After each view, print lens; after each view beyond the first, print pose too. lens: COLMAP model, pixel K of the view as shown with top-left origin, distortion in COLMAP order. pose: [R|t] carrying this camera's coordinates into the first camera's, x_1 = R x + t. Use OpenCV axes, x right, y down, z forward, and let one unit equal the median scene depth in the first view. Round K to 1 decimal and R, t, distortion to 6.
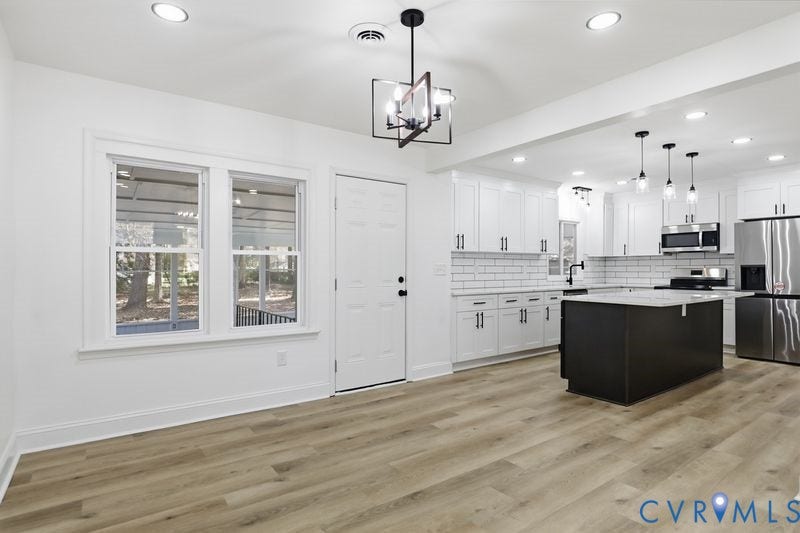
lens RADIAL K [[427.3, 0, 401.1], [0, 427.3, 267.0], [0, 0, 1]] dist [-0.020503, 0.003420]
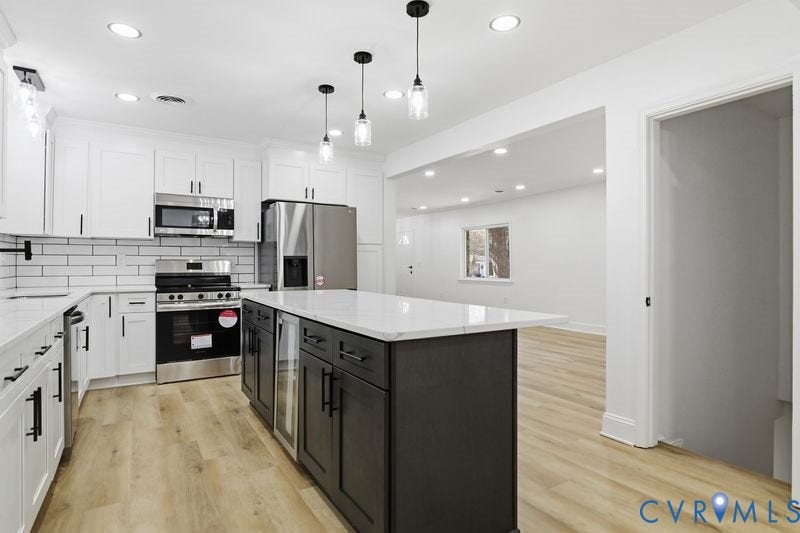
lens RADIAL K [[427.3, 0, 401.1], [0, 427.3, 267.0], [0, 0, 1]] dist [-0.020503, 0.003420]
pose [[0.072084, -0.004346, 0.997389, 0.015656], [-0.006049, 0.999970, 0.004794, 0.009541], [-0.997380, -0.006378, 0.072055, 0.619381]]
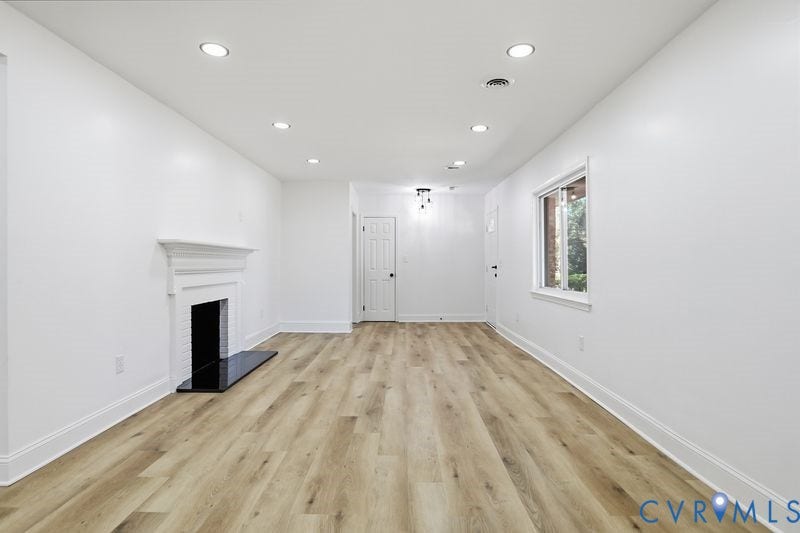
lens RADIAL K [[427.3, 0, 401.1], [0, 427.3, 267.0], [0, 0, 1]] dist [-0.020503, 0.003420]
pose [[0.592825, -0.010456, 0.805264, 0.766830], [-0.001718, 0.999897, 0.014249, 0.002483], [-0.805330, -0.009831, 0.592746, 0.237365]]
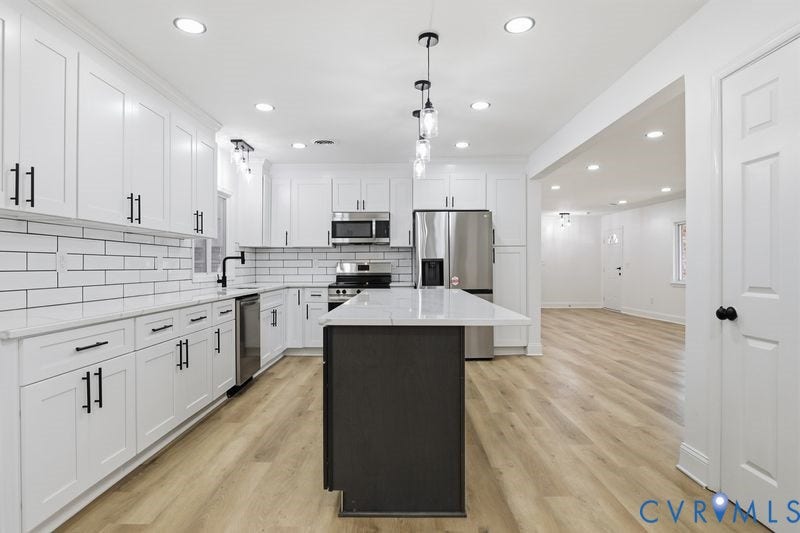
lens RADIAL K [[425.0, 0, 401.3], [0, 425.0, 269.0], [0, 0, 1]] dist [-0.020682, -0.000012]
pose [[0.592807, -0.006461, 0.805319, 0.032897], [-0.001857, 0.999954, 0.009389, 0.007784], [-0.805342, -0.007061, 0.592768, 0.422140]]
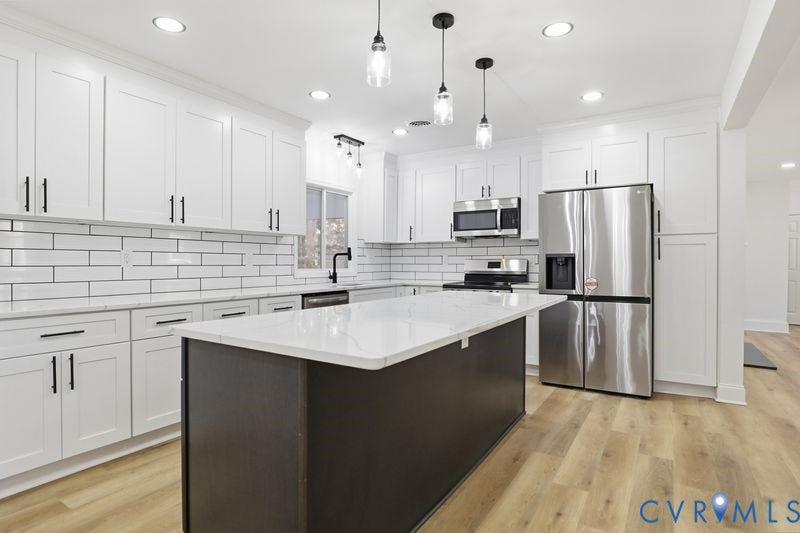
lens RADIAL K [[427.3, 0, 401.1], [0, 427.3, 267.0], [0, 0, 1]] dist [-0.020503, 0.003420]
pose [[0.928767, -0.001620, 0.370660, 0.269233], [-0.004198, 0.999880, 0.014889, 0.006554], [-0.370639, -0.015385, 0.928649, 0.365491]]
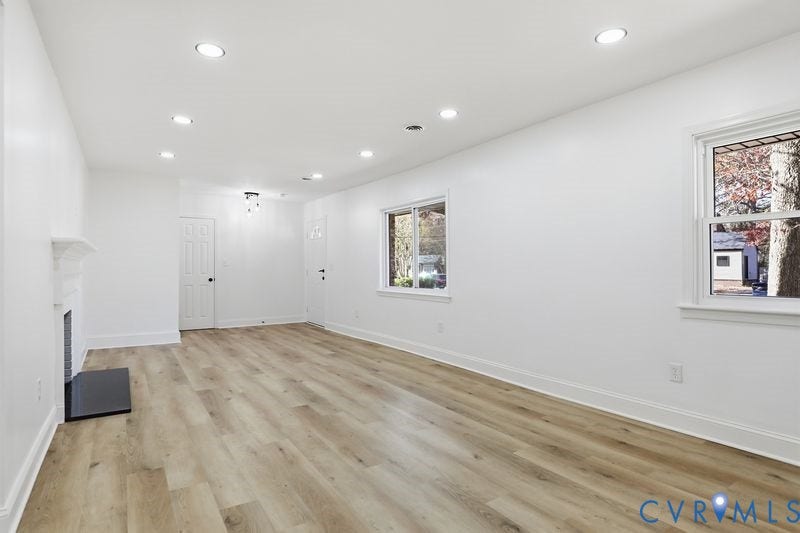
lens RADIAL K [[427.3, 0, 401.1], [0, 427.3, 267.0], [0, 0, 1]] dist [-0.020503, 0.003420]
pose [[0.043405, -0.001991, 0.999056, 0.592246], [-0.004734, 0.999986, 0.002198, 0.003952], [-0.999046, -0.004825, 0.043395, 0.425201]]
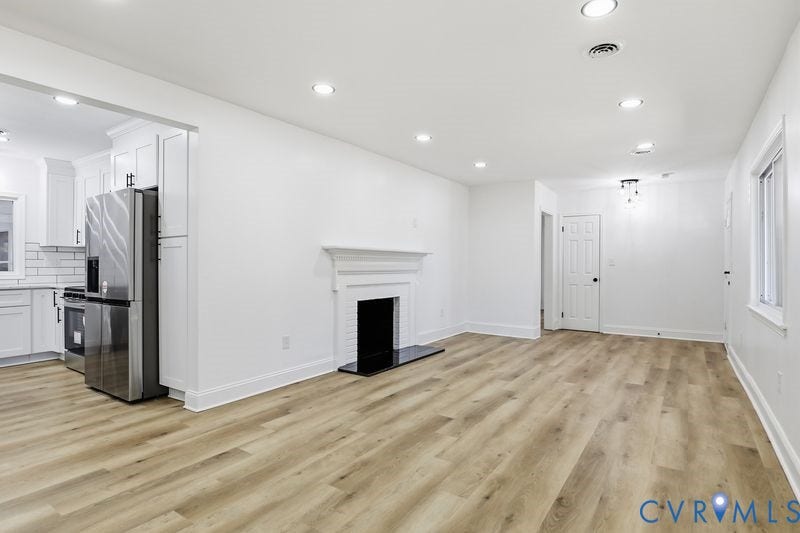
lens RADIAL K [[427.3, 0, 401.1], [0, 427.3, 267.0], [0, 0, 1]] dist [-0.020503, 0.003420]
pose [[0.940006, 0.000617, 0.341156, 0.905066], [-0.004269, 0.999941, 0.009953, 0.001602], [-0.341130, -0.010812, 0.939954, 0.126290]]
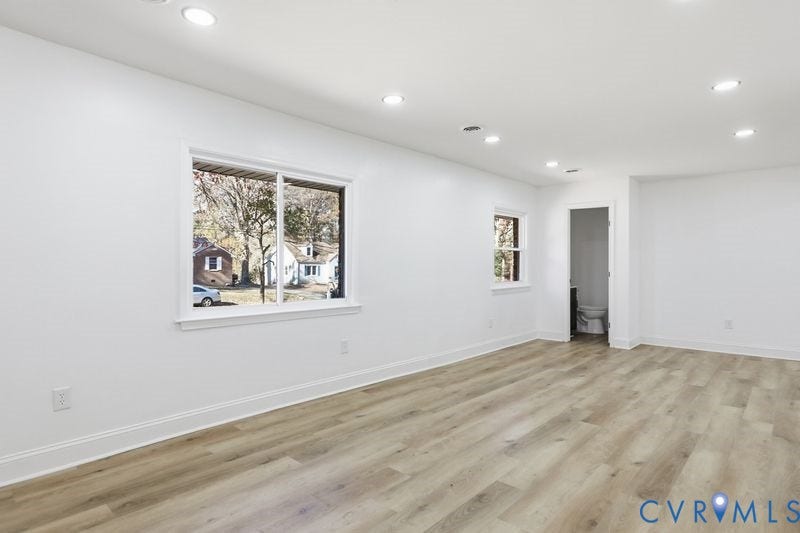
lens RADIAL K [[427.3, 0, 401.1], [0, 427.3, 267.0], [0, 0, 1]] dist [-0.020503, 0.003420]
pose [[-0.980265, -0.004939, -0.197627, 1.437038], [-0.003106, 0.999949, -0.009581, 0.006808], [0.197664, -0.008778, -0.980230, 1.015600]]
